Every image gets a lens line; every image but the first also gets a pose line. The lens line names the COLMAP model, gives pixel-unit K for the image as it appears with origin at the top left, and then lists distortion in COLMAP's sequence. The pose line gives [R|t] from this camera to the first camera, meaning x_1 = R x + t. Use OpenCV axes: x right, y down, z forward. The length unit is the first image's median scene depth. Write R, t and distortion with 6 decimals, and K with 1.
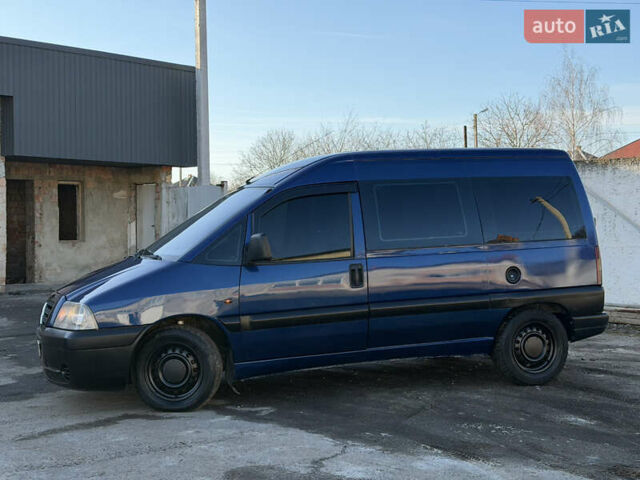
lens RADIAL K [[893.8, 0, 324.4], [0, 893.8, 235.7], [0, 0, 1]] dist [0.119805, 0.000000]
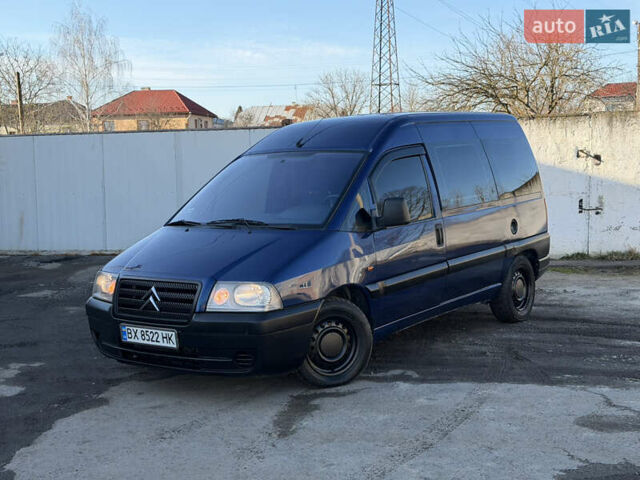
lens RADIAL K [[893.8, 0, 313.5], [0, 893.8, 238.6], [0, 0, 1]] dist [0.119805, 0.000000]
pose [[0.834708, -0.060157, 0.547398, -0.619434], [0.028110, 0.997374, 0.066744, -0.023770], [-0.549975, -0.040325, 0.834207, 0.193540]]
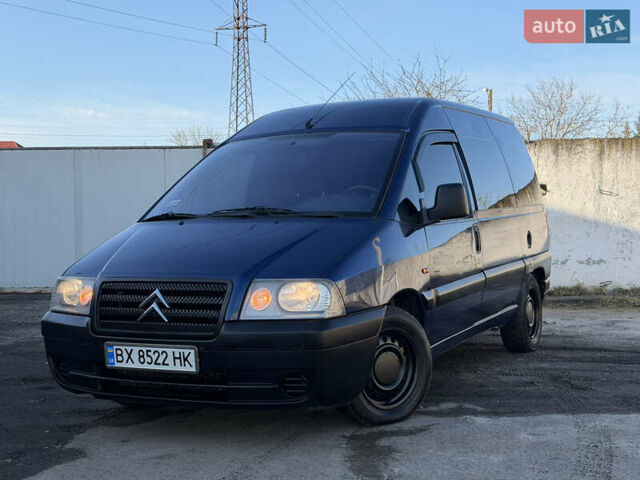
lens RADIAL K [[890.8, 0, 322.8], [0, 890.8, 242.0], [0, 0, 1]] dist [0.115687, 0.000000]
pose [[0.719538, -0.014269, 0.694306, -0.628501], [0.015975, 0.999864, 0.003993, 0.039048], [-0.694269, 0.008218, 0.719668, 0.453241]]
